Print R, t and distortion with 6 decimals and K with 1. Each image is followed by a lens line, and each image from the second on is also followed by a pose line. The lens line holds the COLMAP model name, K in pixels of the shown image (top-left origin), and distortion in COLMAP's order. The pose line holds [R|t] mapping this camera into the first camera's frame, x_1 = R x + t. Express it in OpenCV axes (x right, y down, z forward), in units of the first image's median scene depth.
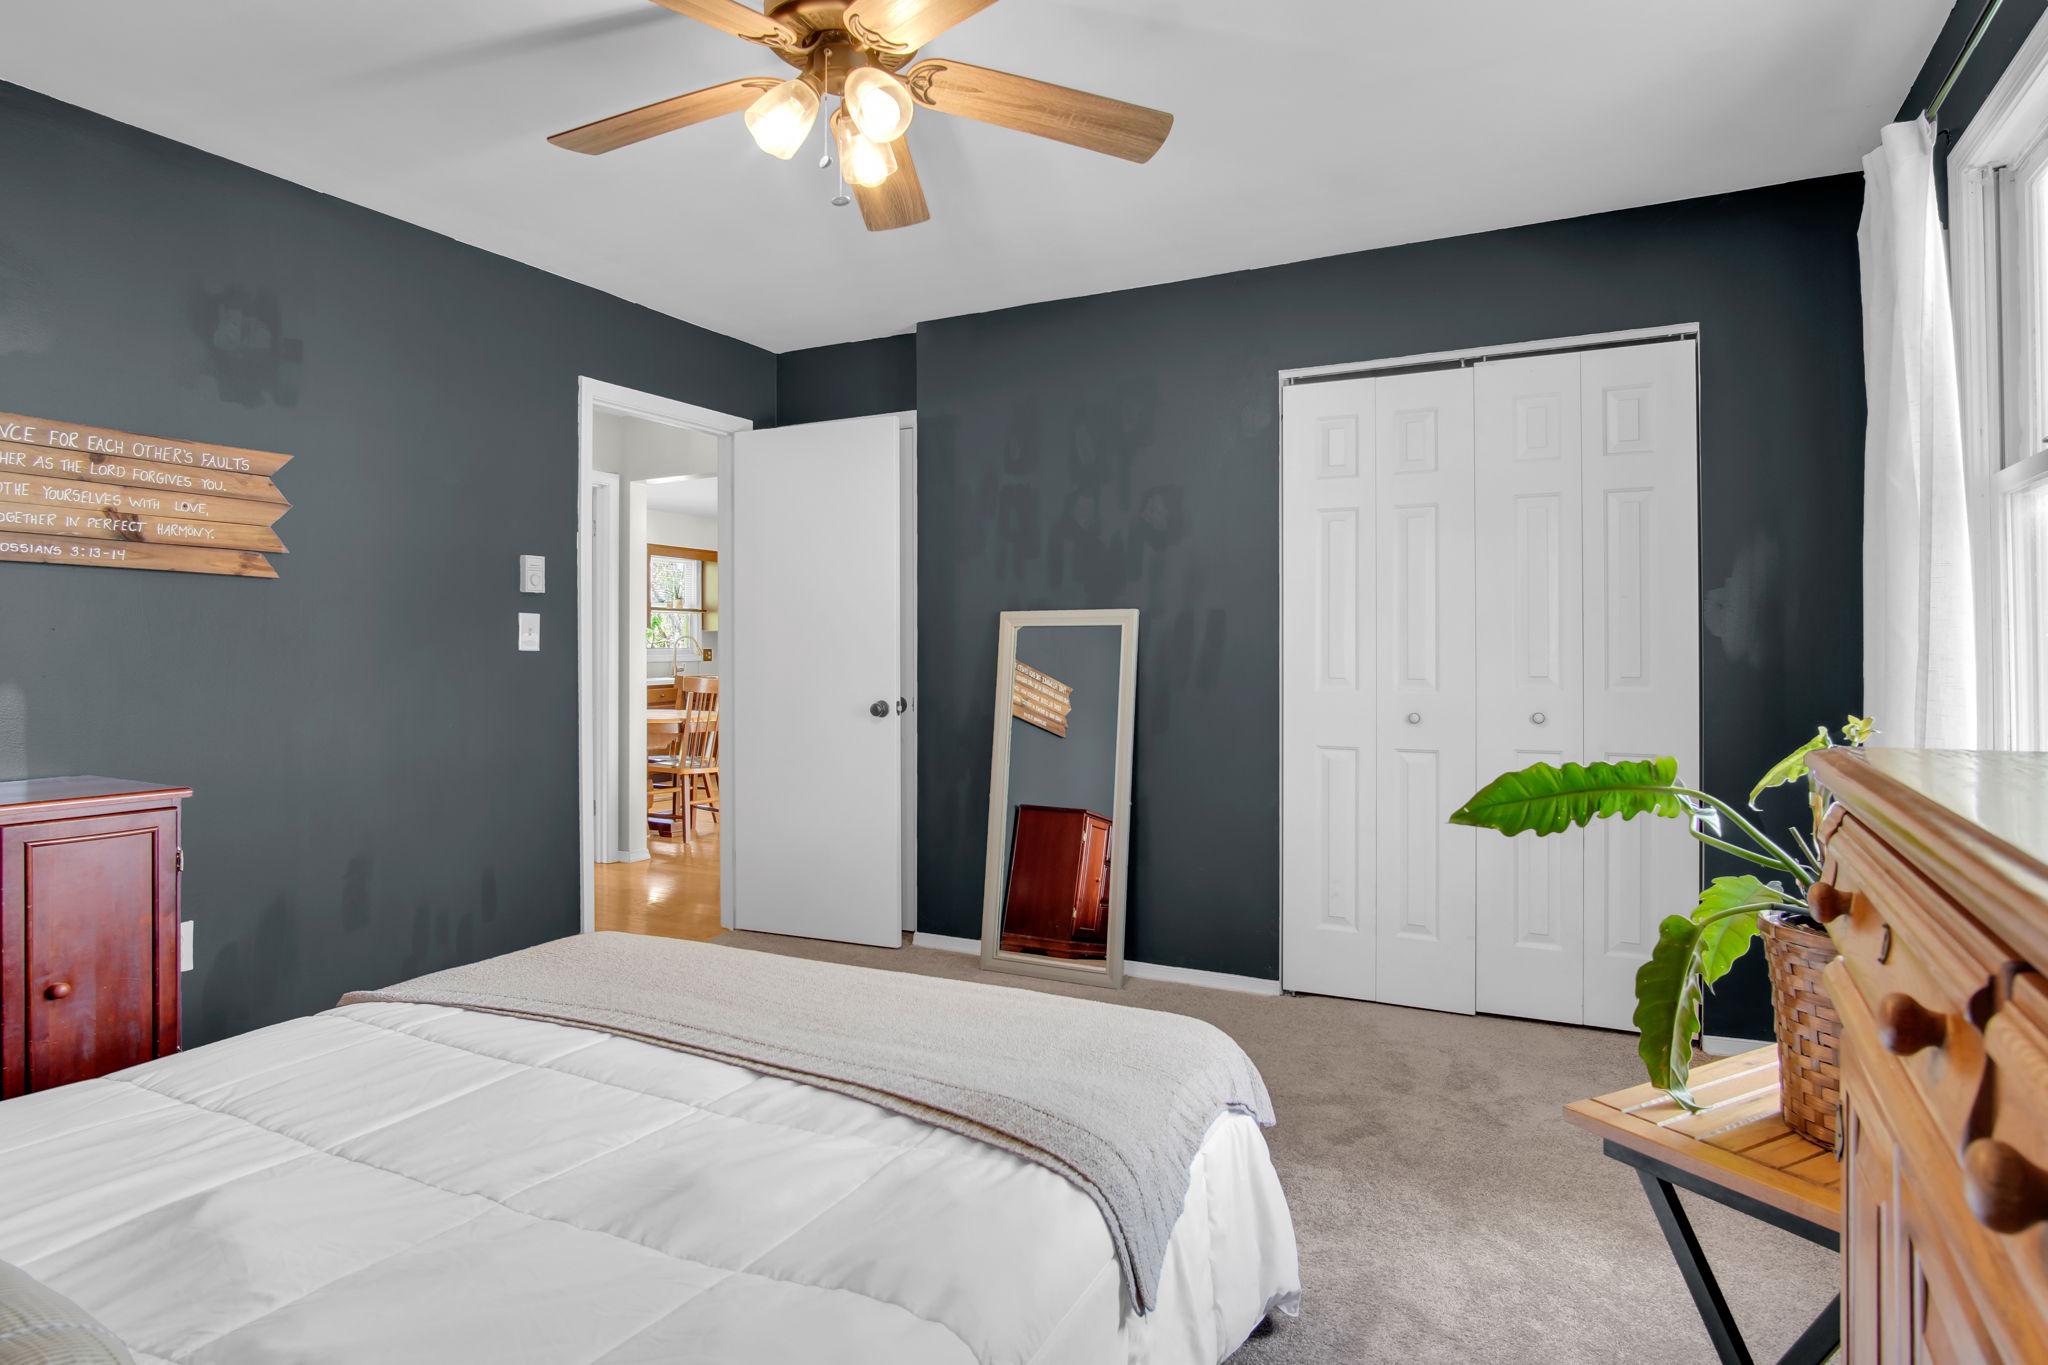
lens RADIAL K [[1117.1, 0, 1031.4], [0, 1117.1, 678.8], [0, 0, 1]] dist [-0.001576, -0.002176]
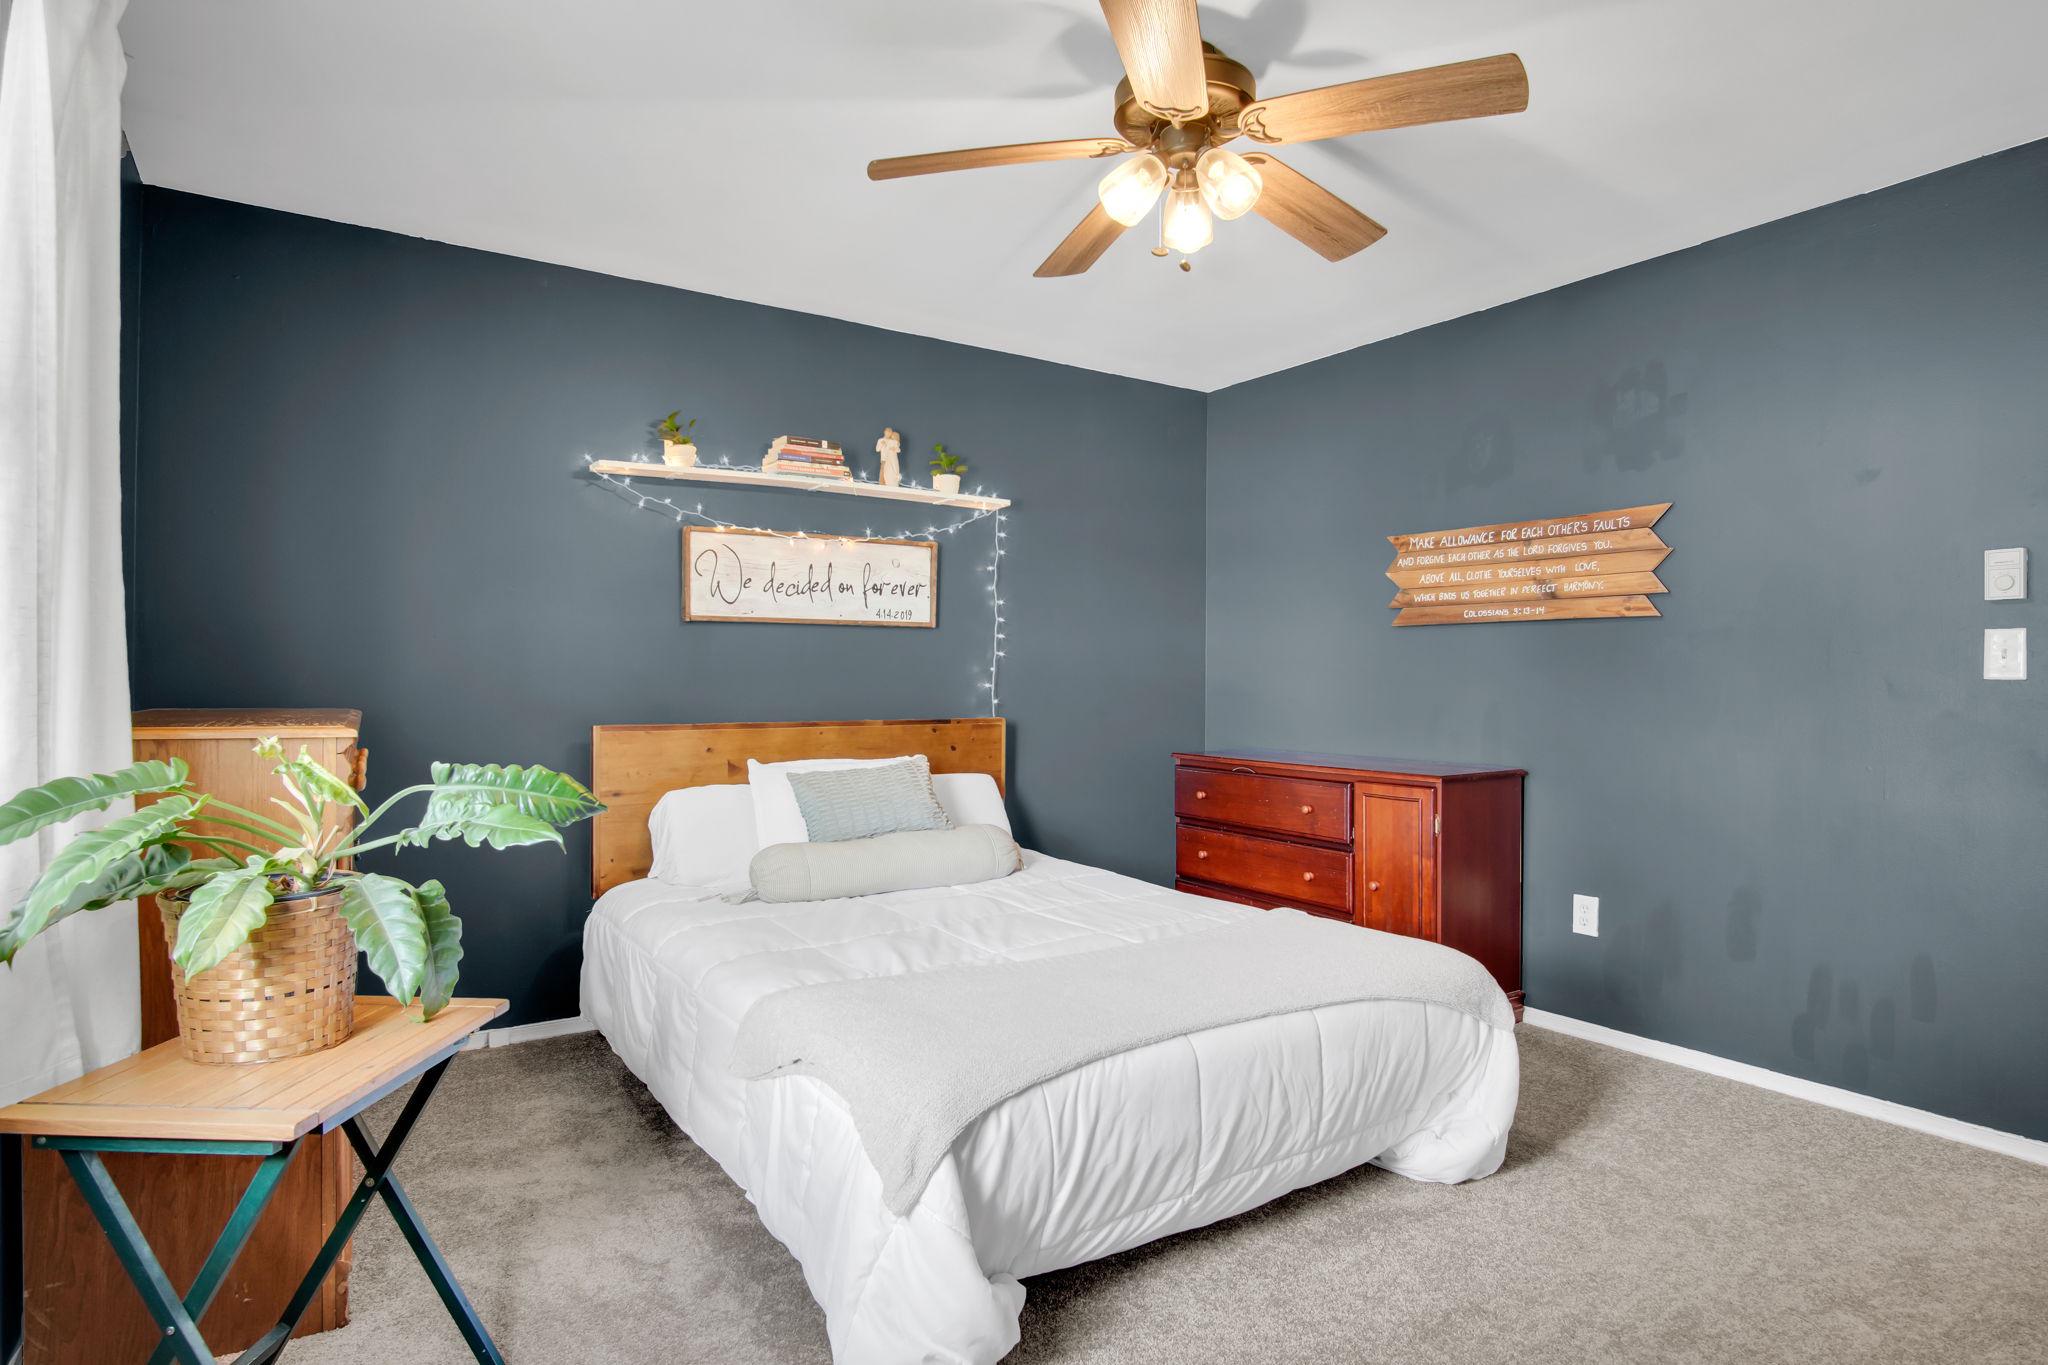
lens RADIAL K [[1117.1, 0, 1031.4], [0, 1117.1, 678.8], [0, 0, 1]] dist [-0.001576, -0.002176]
pose [[-0.480516, -0.002526, -0.876982, 0.656482], [-0.022348, 0.999706, 0.009365, -0.024881], [0.876701, 0.024099, -0.480432, 1.069918]]
